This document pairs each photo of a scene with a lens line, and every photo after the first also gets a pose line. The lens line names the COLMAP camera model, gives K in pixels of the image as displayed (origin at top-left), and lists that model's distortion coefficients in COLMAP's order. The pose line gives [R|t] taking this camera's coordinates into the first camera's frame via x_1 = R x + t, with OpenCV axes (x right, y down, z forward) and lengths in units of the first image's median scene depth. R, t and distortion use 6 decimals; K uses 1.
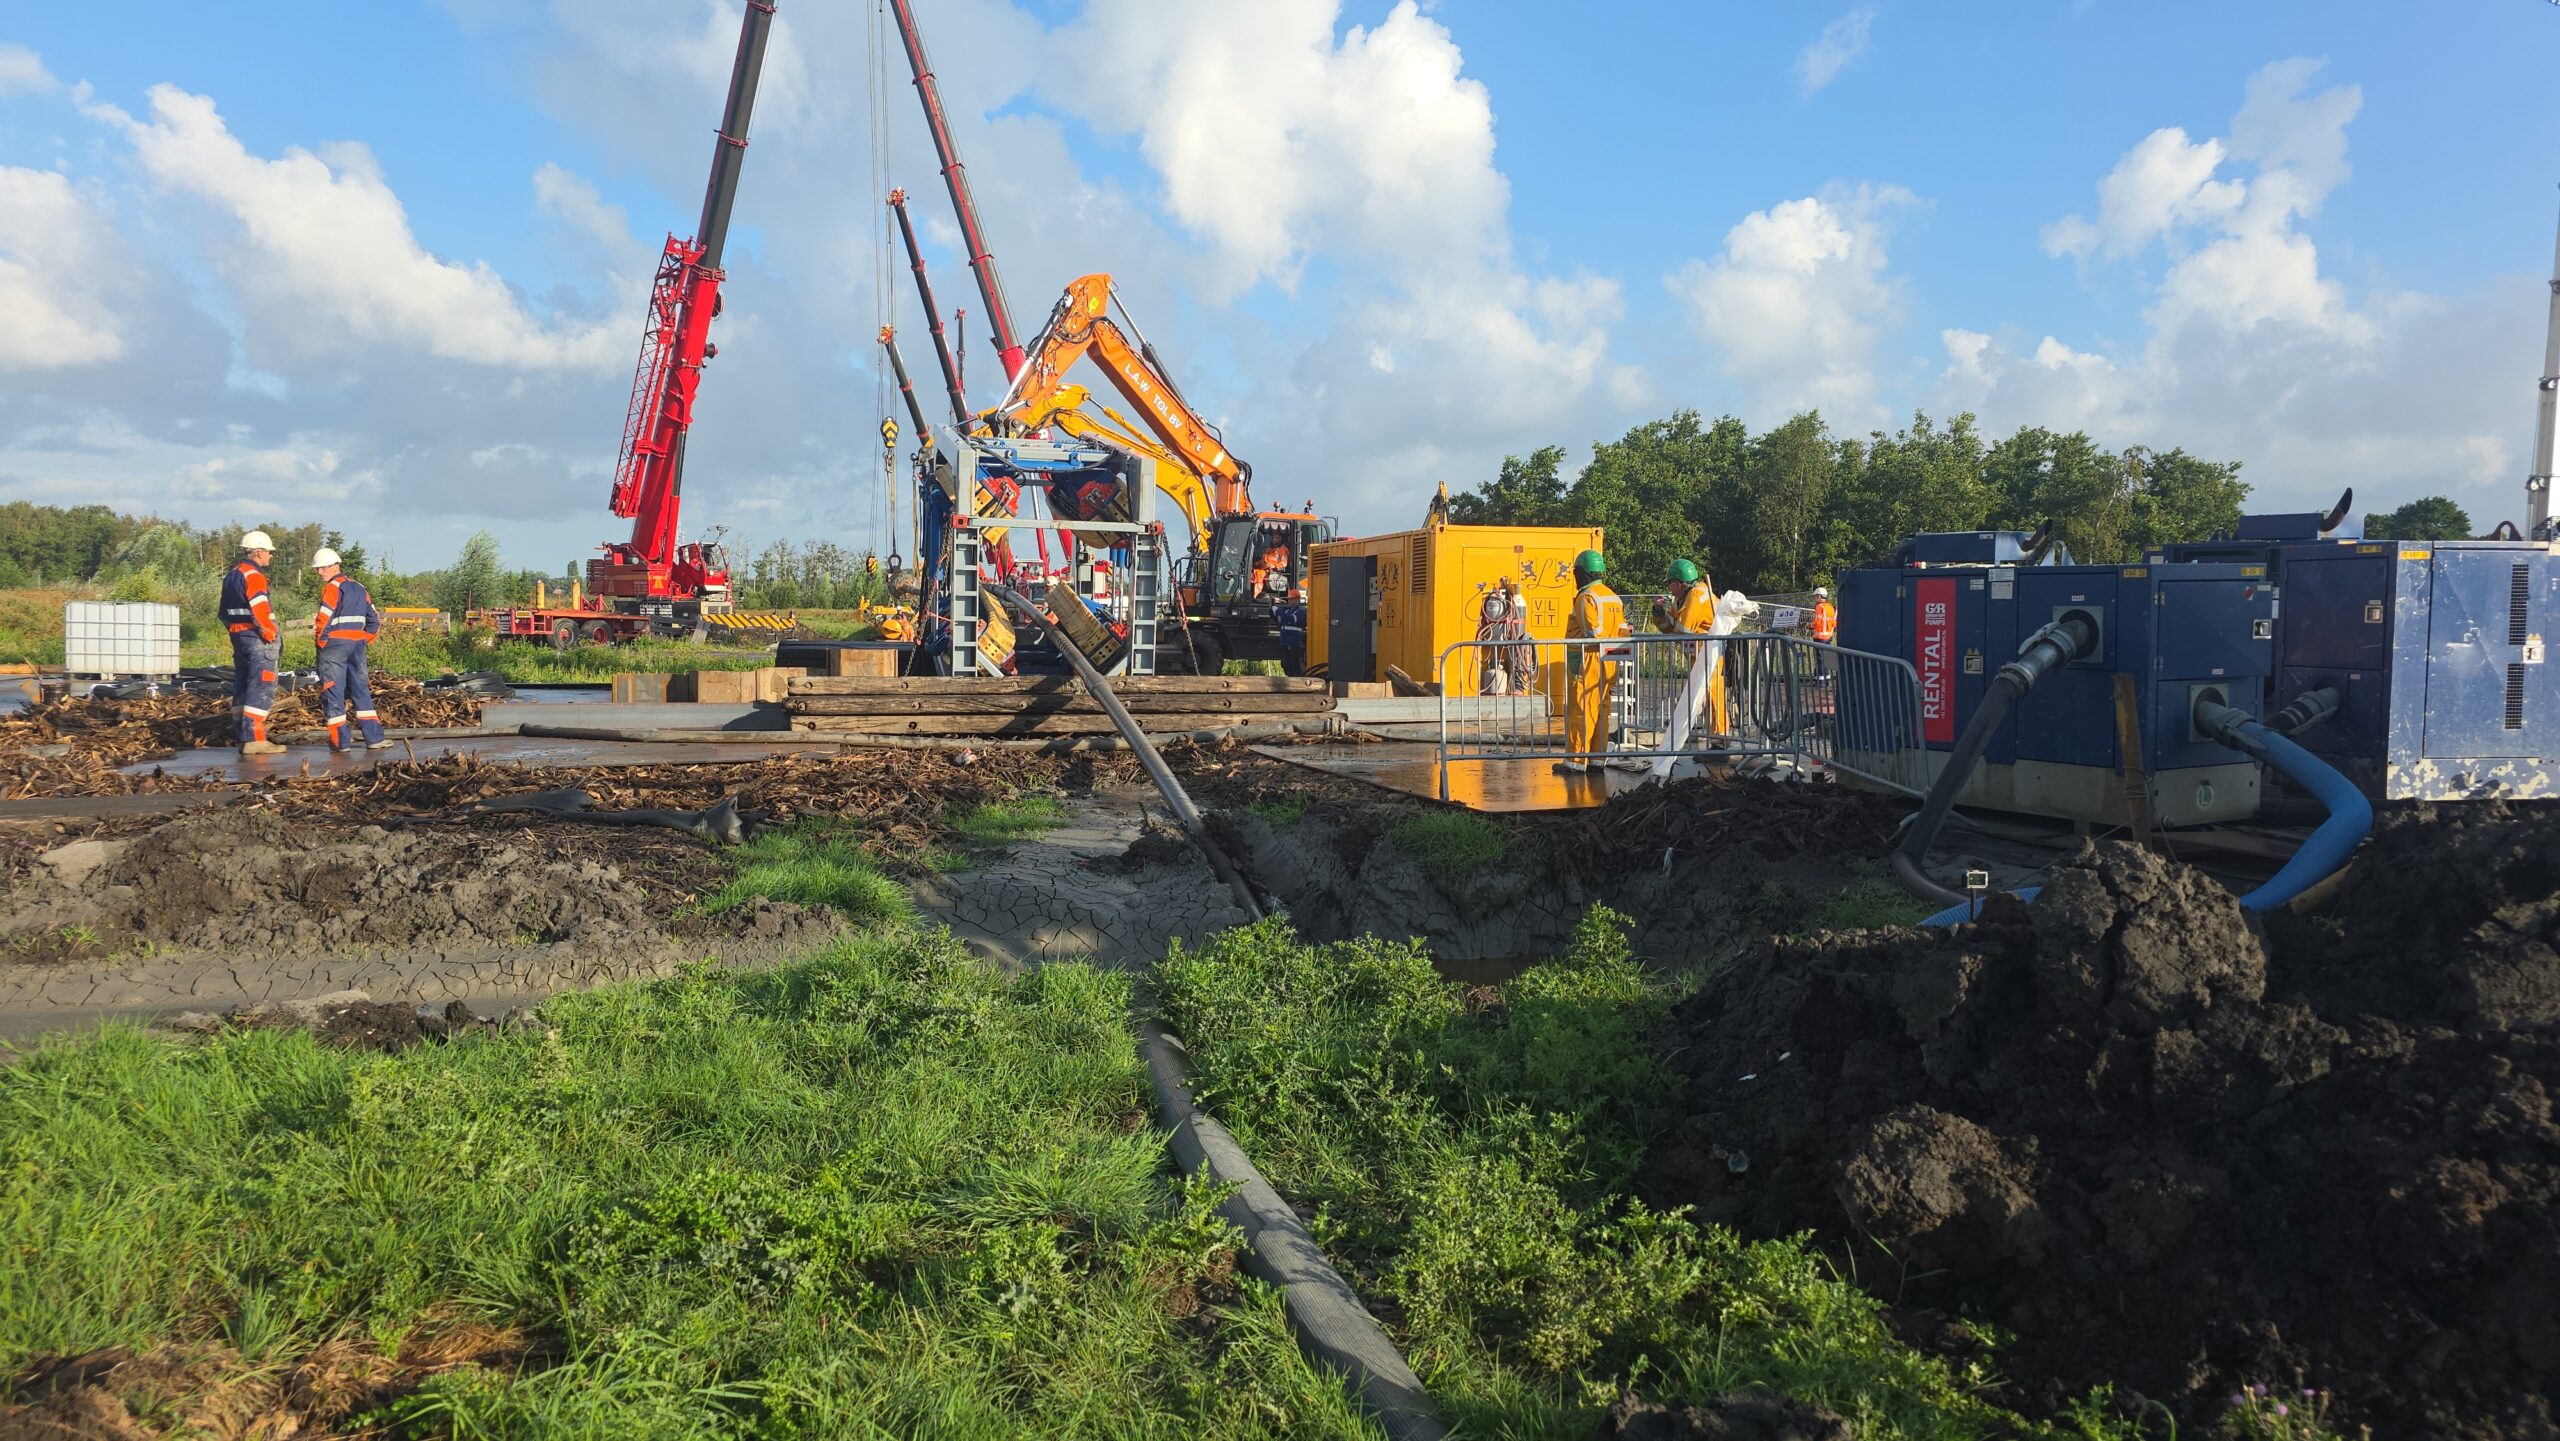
lens RADIAL K [[1735.5, 0, 1289.9], [0, 1735.5, 664.0], [0, 0, 1]] dist [0.032659, -0.002312]
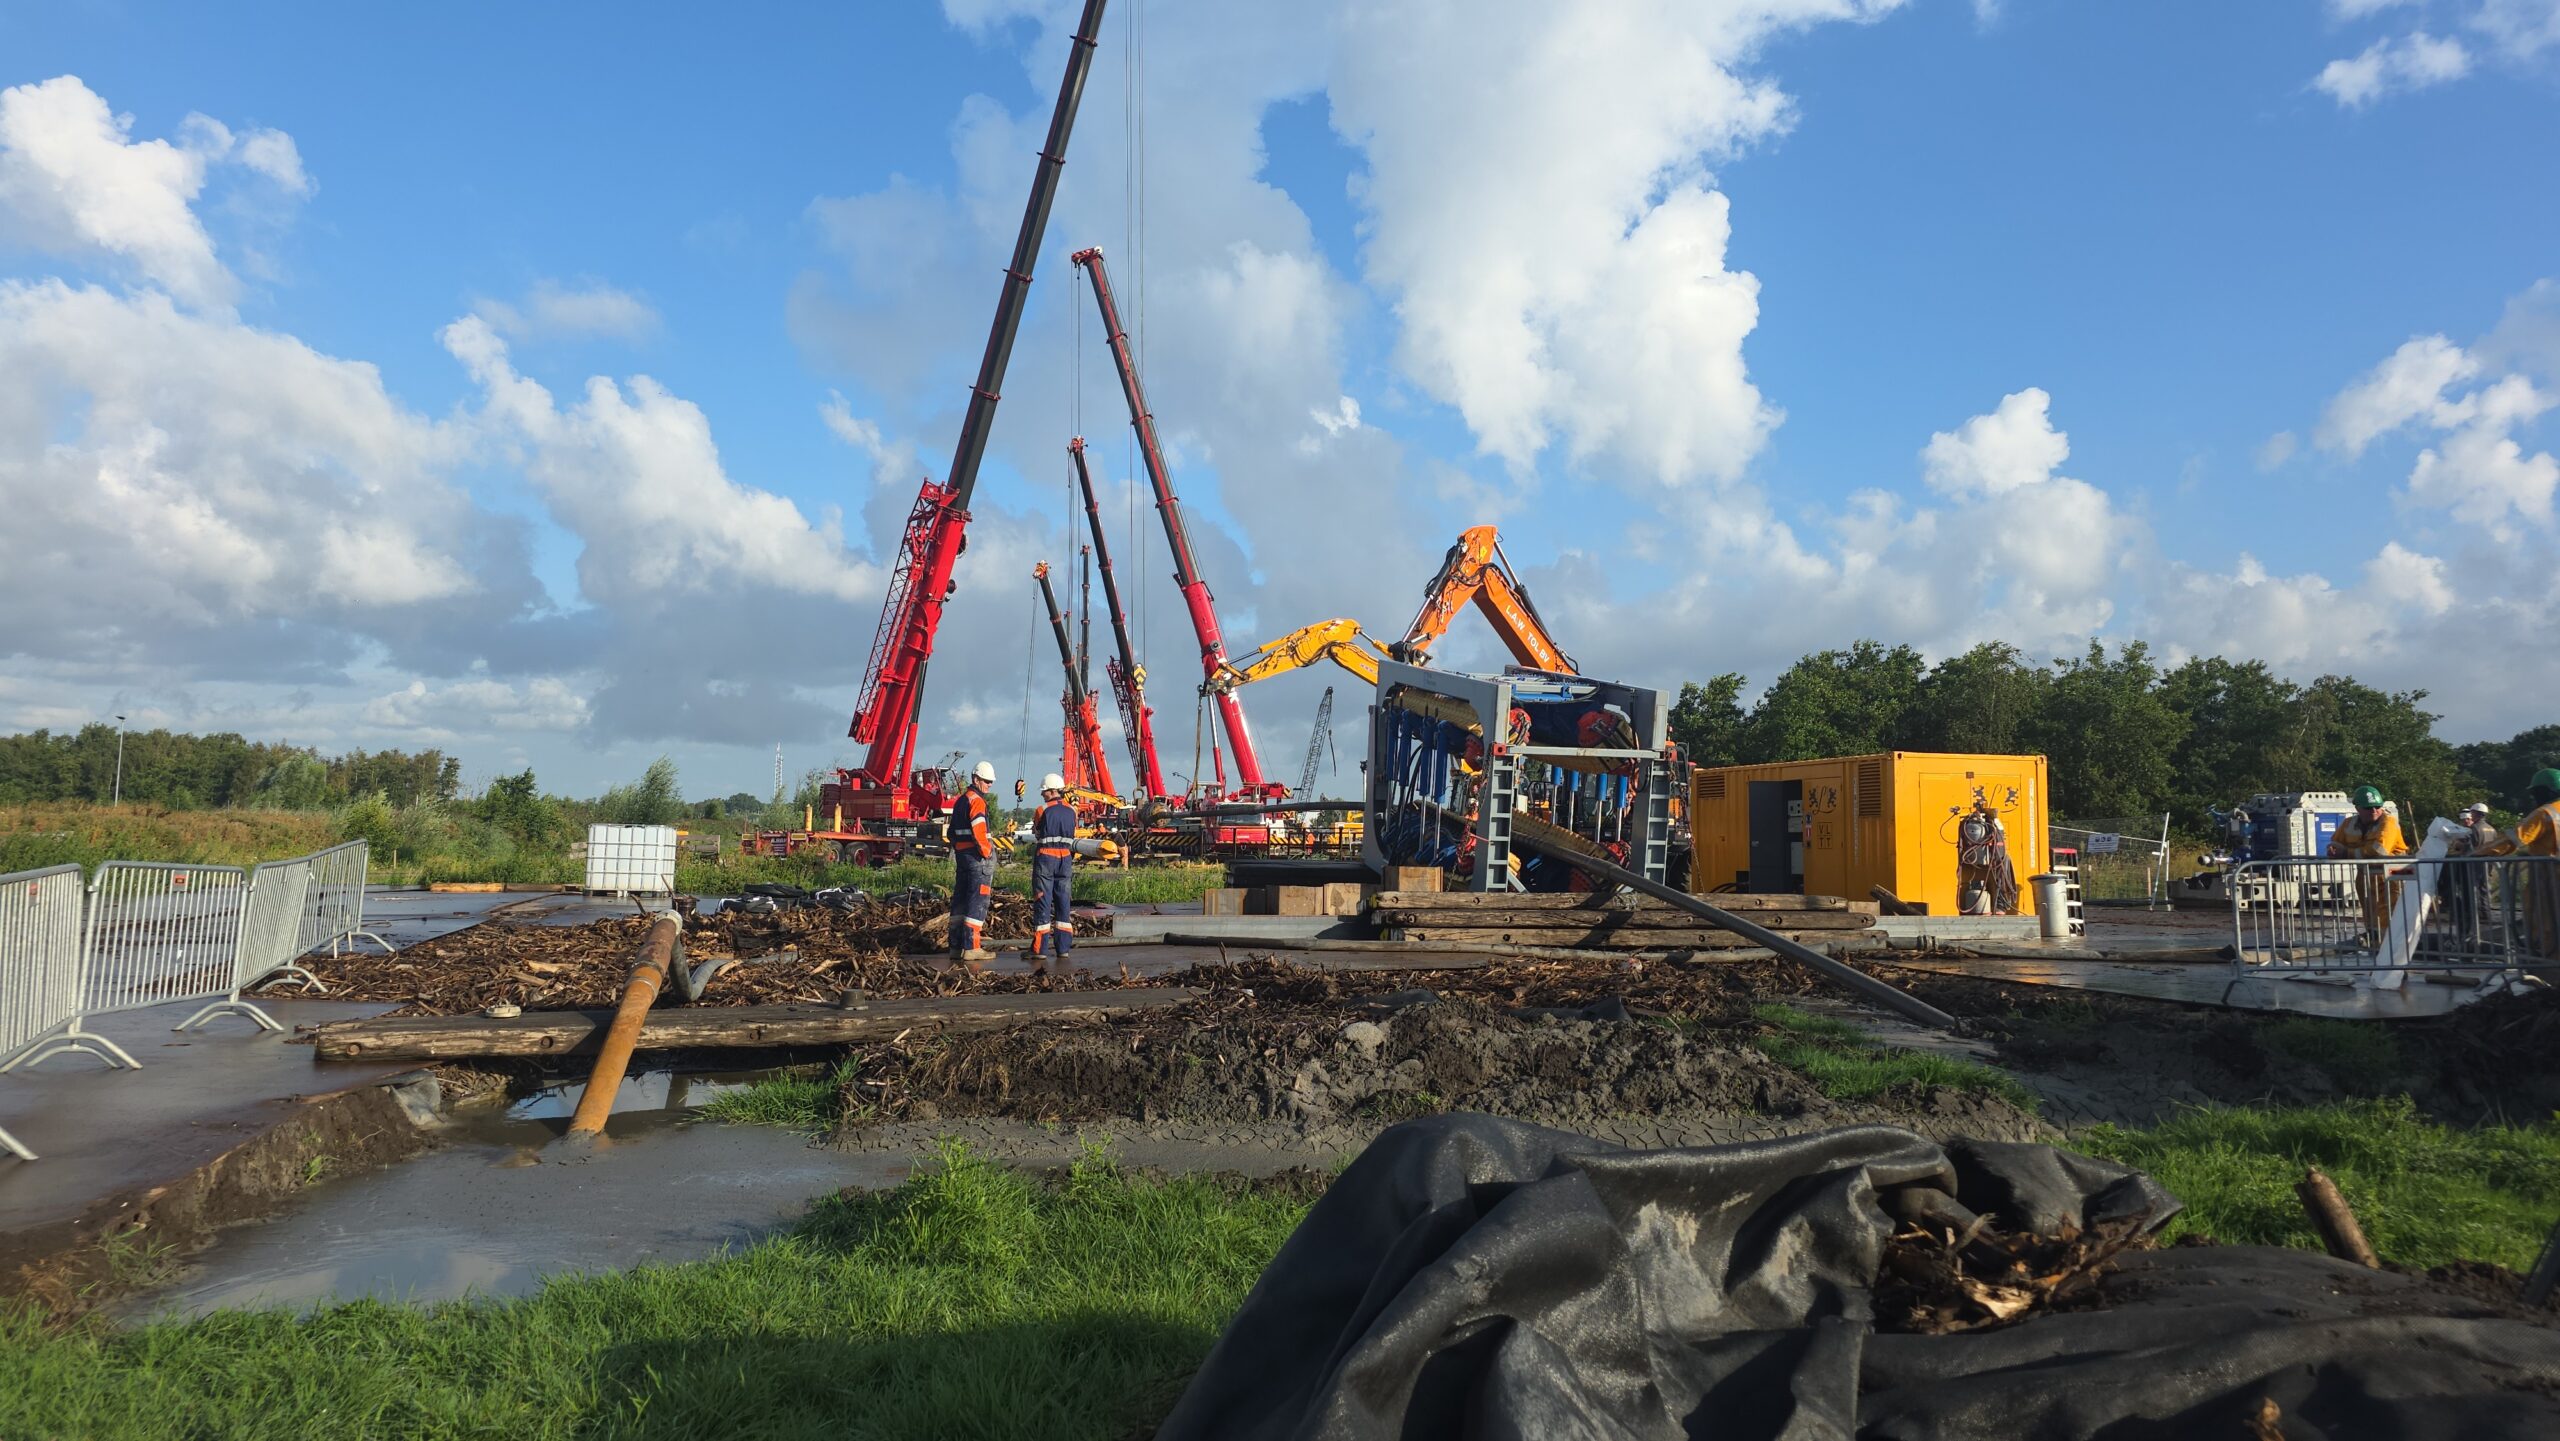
lens RADIAL K [[1717.4, 0, 1274.6], [0, 1717.4, 692.4], [0, 0, 1]] dist [0.115080, -0.127157]
pose [[0.999531, -0.000435, -0.030627, -0.135771], [-0.003013, 0.993653, -0.112445, 0.002024], [0.030481, 0.112484, 0.993186, -0.036385]]
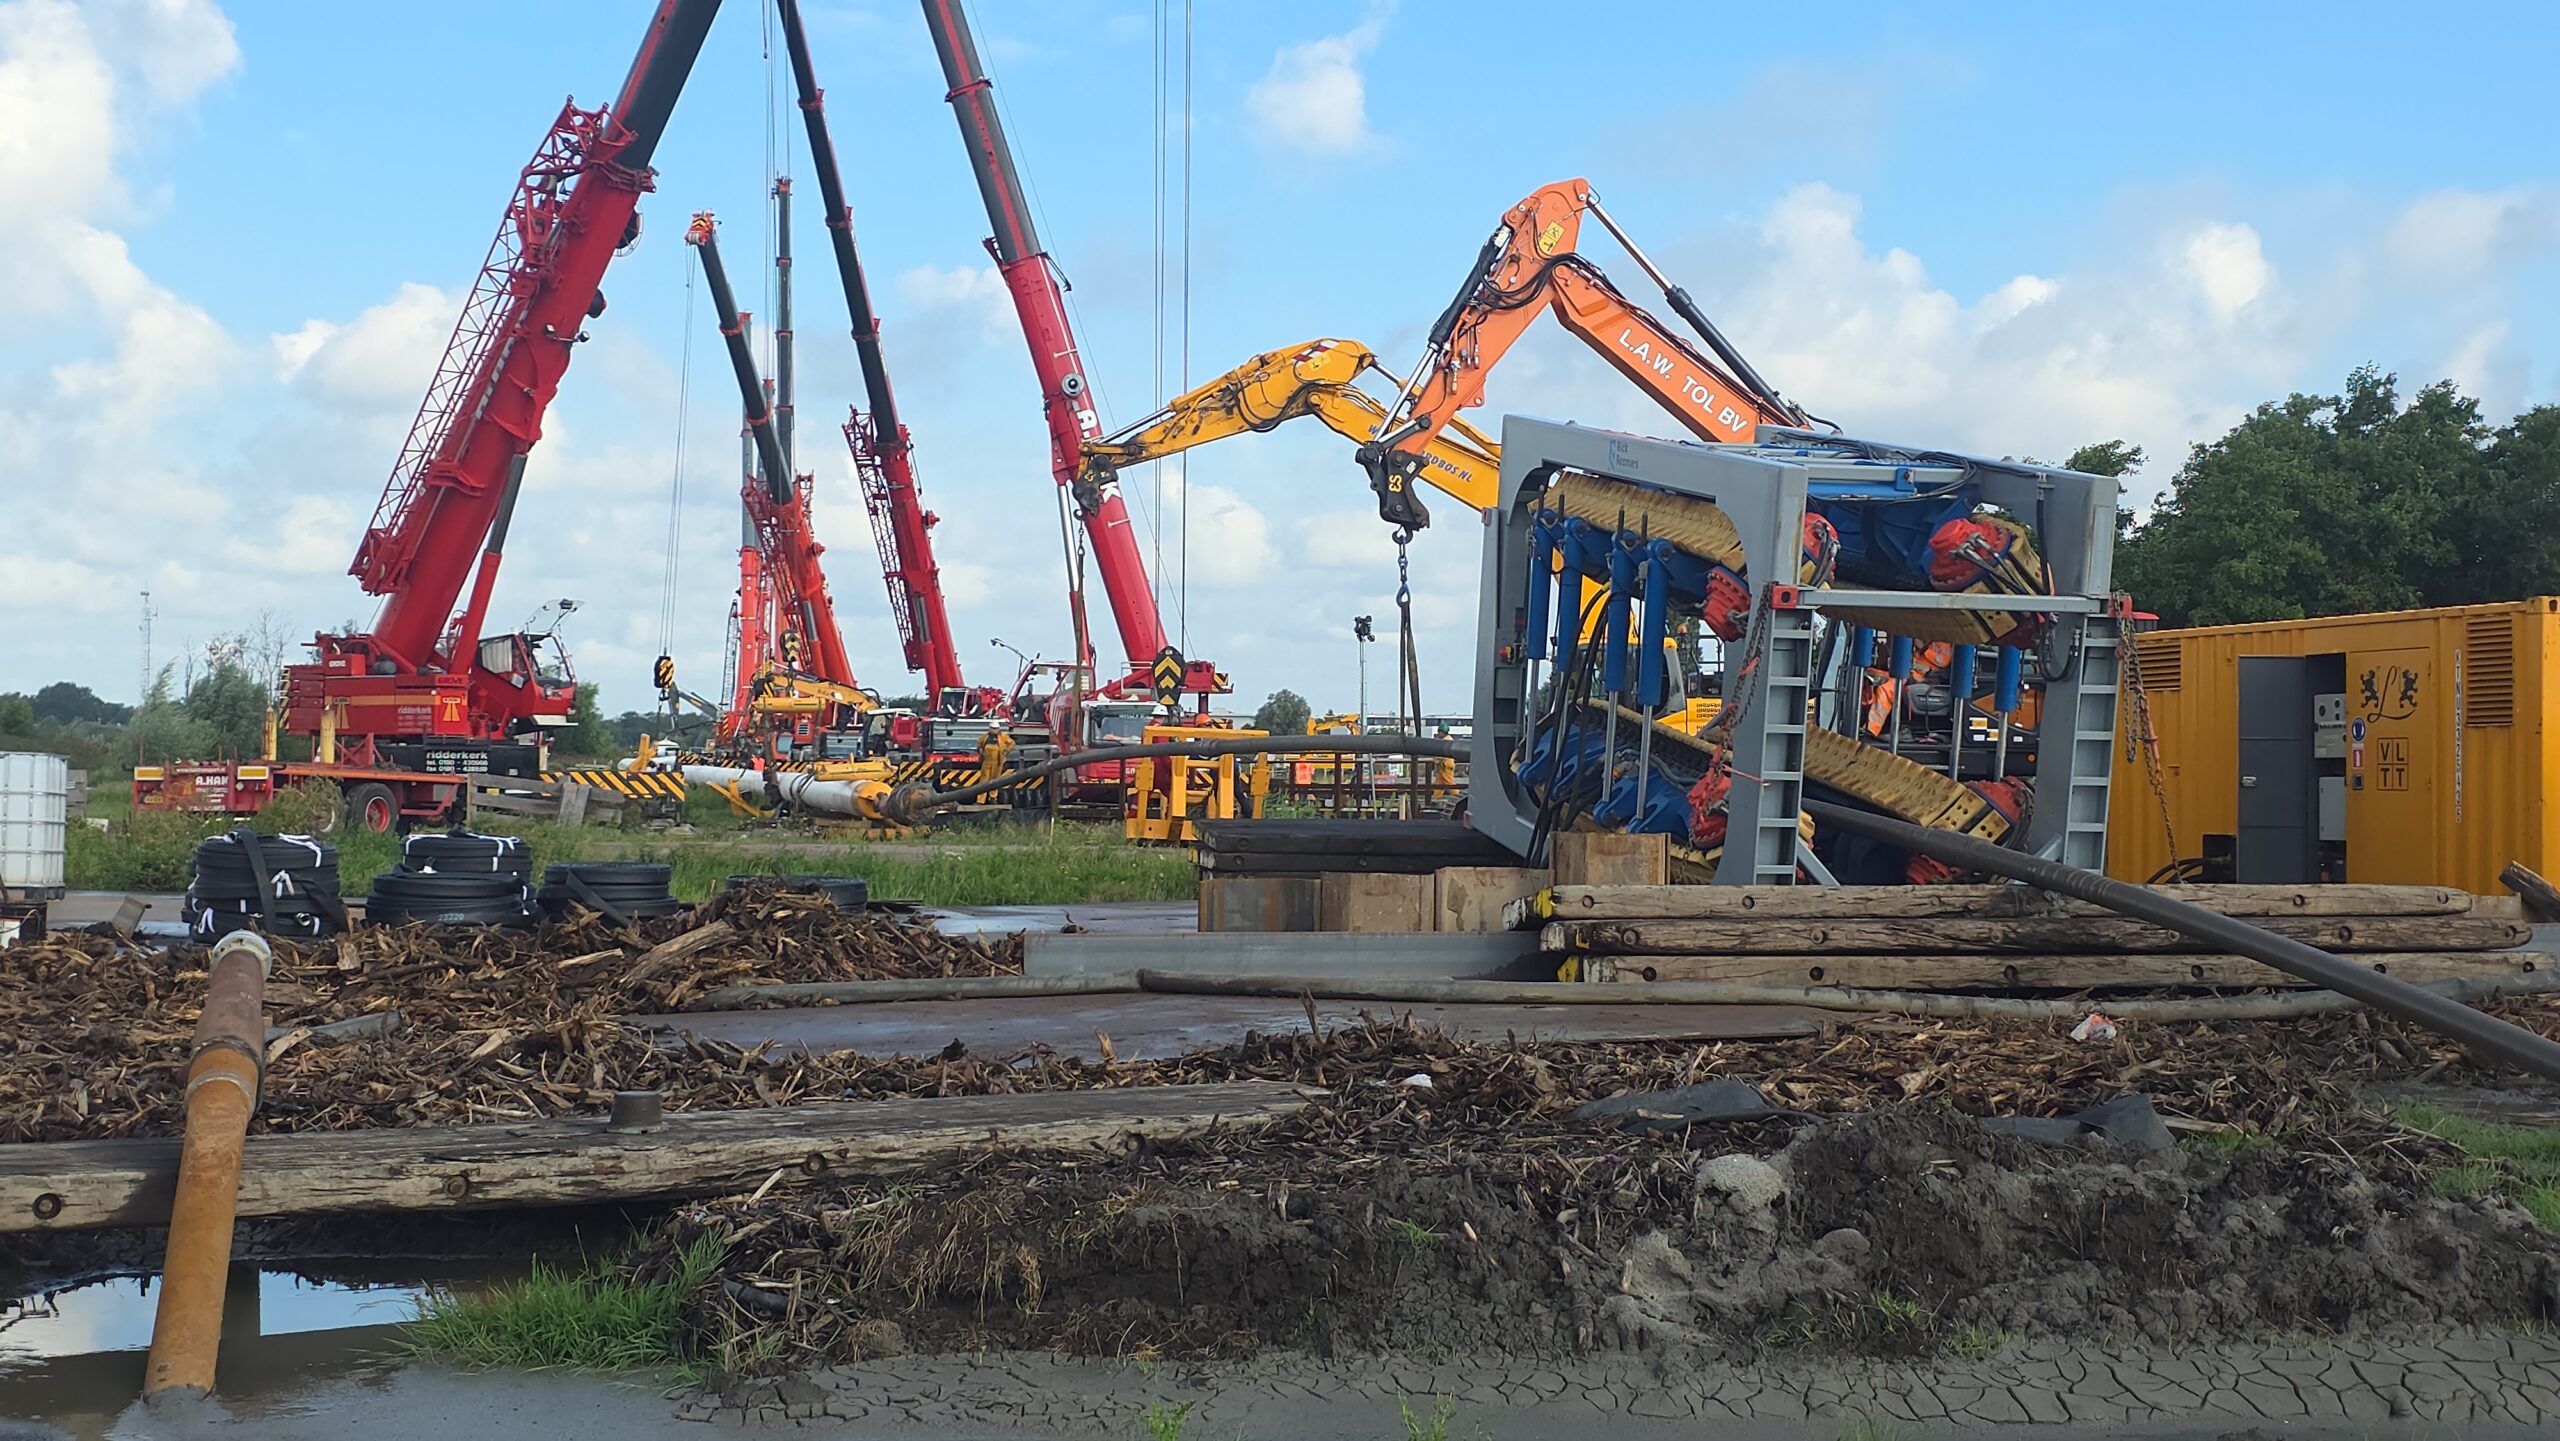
lens RADIAL K [[3440.8, 0, 1288.4], [0, 3440.8, 692.1], [0, 0, 1]] dist [0.190116, -0.650967]
pose [[0.999914, -0.002136, 0.012923, -0.163292], [0.002789, 0.998706, -0.050785, 0.000892], [-0.012797, 0.050816, 0.998626, -0.031816]]
